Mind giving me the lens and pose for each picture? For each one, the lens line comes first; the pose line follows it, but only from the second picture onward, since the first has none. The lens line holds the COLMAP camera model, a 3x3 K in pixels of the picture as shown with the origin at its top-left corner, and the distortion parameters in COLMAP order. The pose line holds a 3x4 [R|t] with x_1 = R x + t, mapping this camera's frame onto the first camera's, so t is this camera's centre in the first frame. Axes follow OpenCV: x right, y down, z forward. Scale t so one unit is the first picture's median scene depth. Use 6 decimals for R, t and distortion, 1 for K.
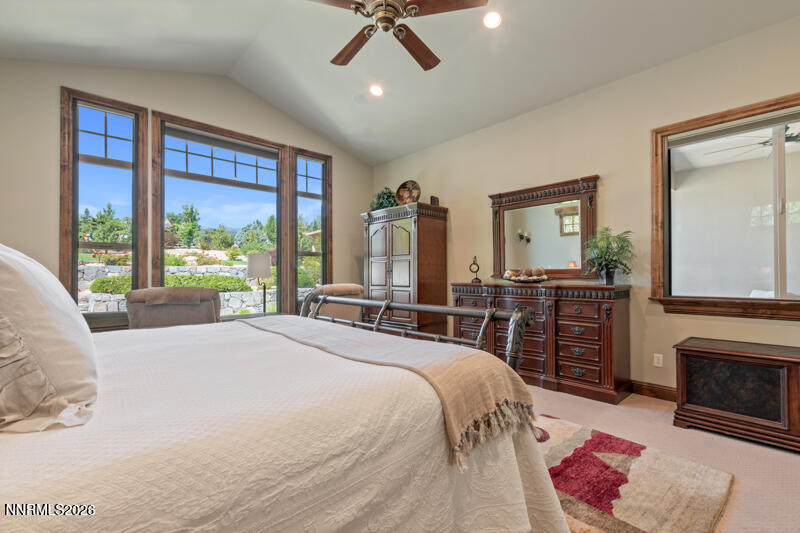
lens RADIAL K [[353.6, 0, 402.2], [0, 353.6, 273.8], [0, 0, 1]] dist [0.000665, -0.000052]
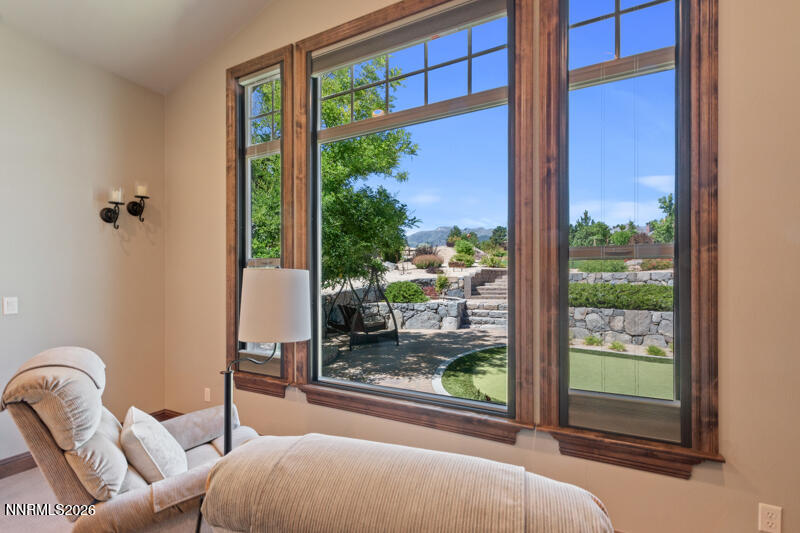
lens RADIAL K [[371.1, 0, 402.5], [0, 371.1, 277.0], [0, 0, 1]] dist [-0.000490, -0.000047]
pose [[0.358875, -0.002224, -0.933383, -0.021829], [0.004033, 0.999992, -0.000832, -0.037968], [0.933377, -0.003466, 0.358881, 0.751044]]
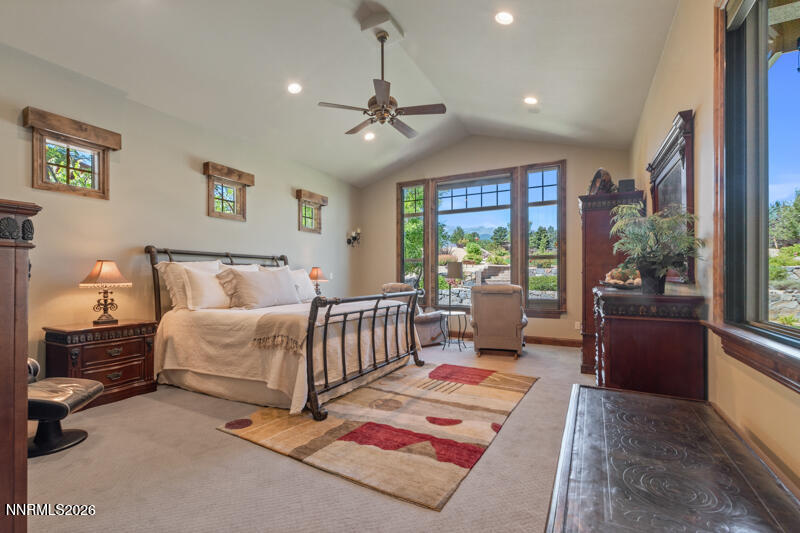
lens RADIAL K [[353.6, 0, 402.2], [0, 353.6, 273.8], [0, 0, 1]] dist [0.000665, -0.000052]
pose [[0.344575, -0.005259, -0.938744, 0.656979], [0.004752, 0.999981, -0.003857, -0.003138], [0.938747, -0.003132, 0.344594, 0.234435]]
